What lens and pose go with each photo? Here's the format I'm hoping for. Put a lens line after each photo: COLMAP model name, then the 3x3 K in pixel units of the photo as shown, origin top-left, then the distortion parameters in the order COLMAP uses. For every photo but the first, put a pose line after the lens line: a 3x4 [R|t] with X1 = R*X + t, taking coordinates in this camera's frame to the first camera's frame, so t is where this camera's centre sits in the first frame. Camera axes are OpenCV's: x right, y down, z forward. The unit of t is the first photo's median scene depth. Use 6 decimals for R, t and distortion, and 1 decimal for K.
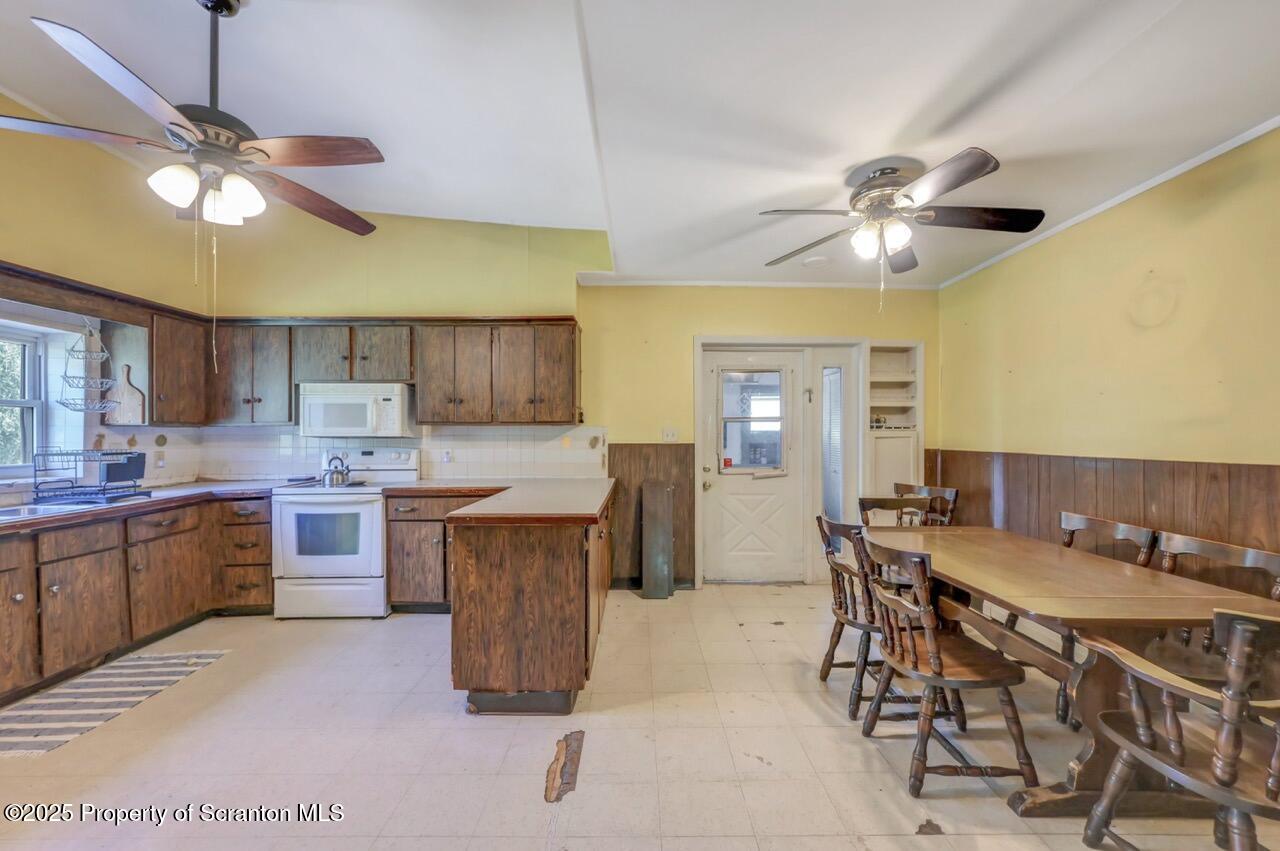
lens RADIAL K [[516.9, 0, 644.4], [0, 516.9, 422.3], [0, 0, 1]] dist [-0.000008, 0.000262]
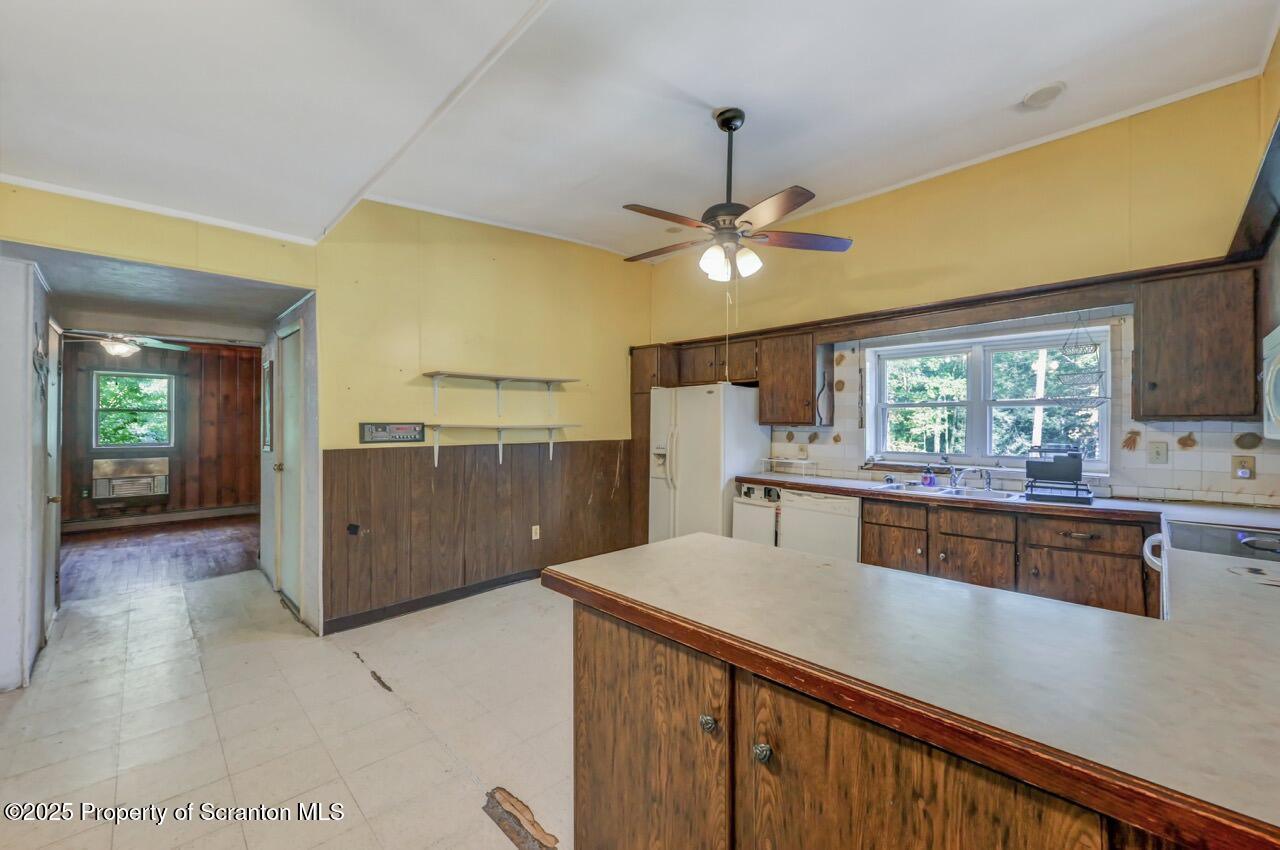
lens RADIAL K [[506.3, 0, 646.5], [0, 506.3, 425.5], [0, 0, 1]] dist [0.000341, 0.000144]
pose [[-0.719033, 0.002638, -0.694971, 0.157150], [0.018323, 0.999717, -0.015163, 0.010430], [0.694735, -0.023637, -0.718878, 1.005784]]
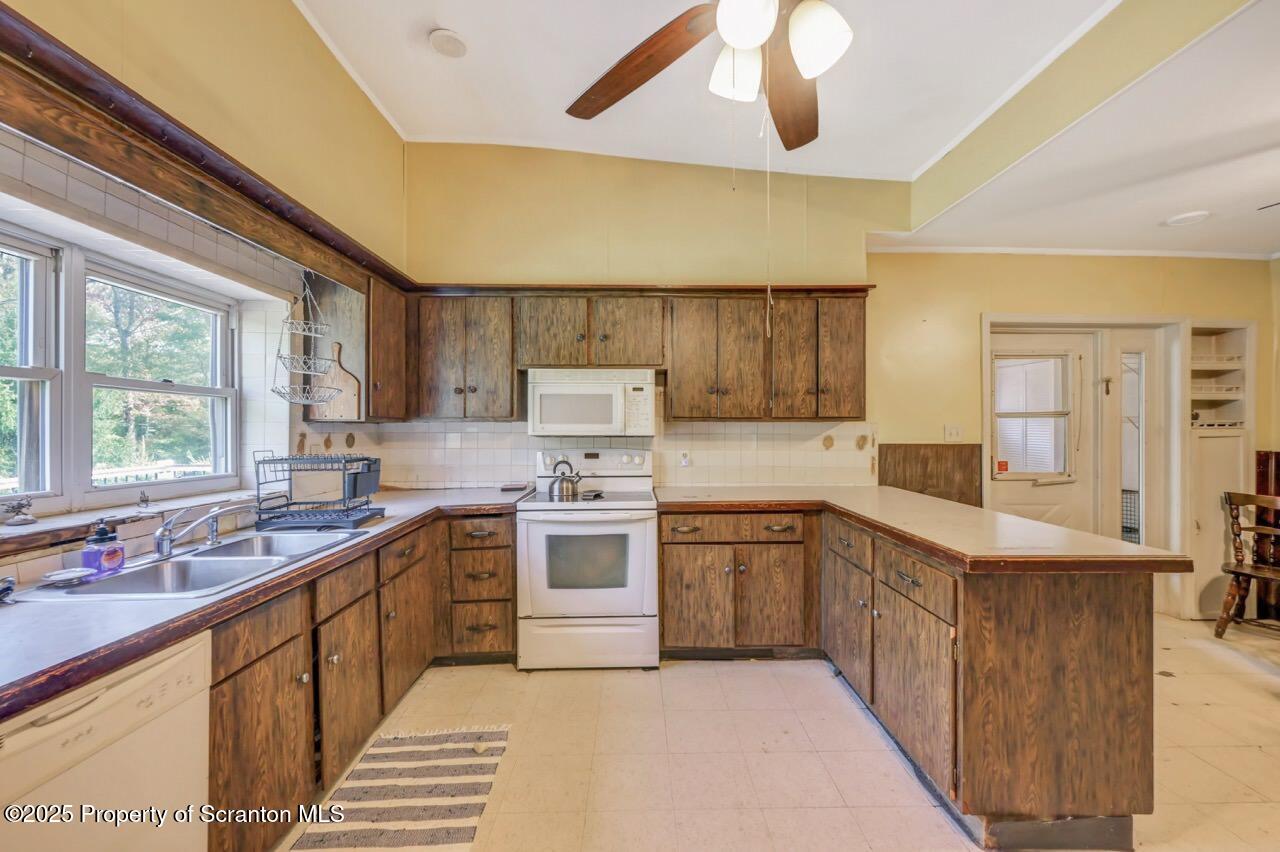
lens RADIAL K [[522.0, 0, 668.3], [0, 522.0, 415.1], [0, 0, 1]] dist [0.001779, 0.000235]
pose [[0.999893, 0.001859, 0.014512, -0.502472], [-0.001819, 0.999995, -0.002757, -0.002195], [-0.014517, 0.002730, 0.999891, 0.209906]]
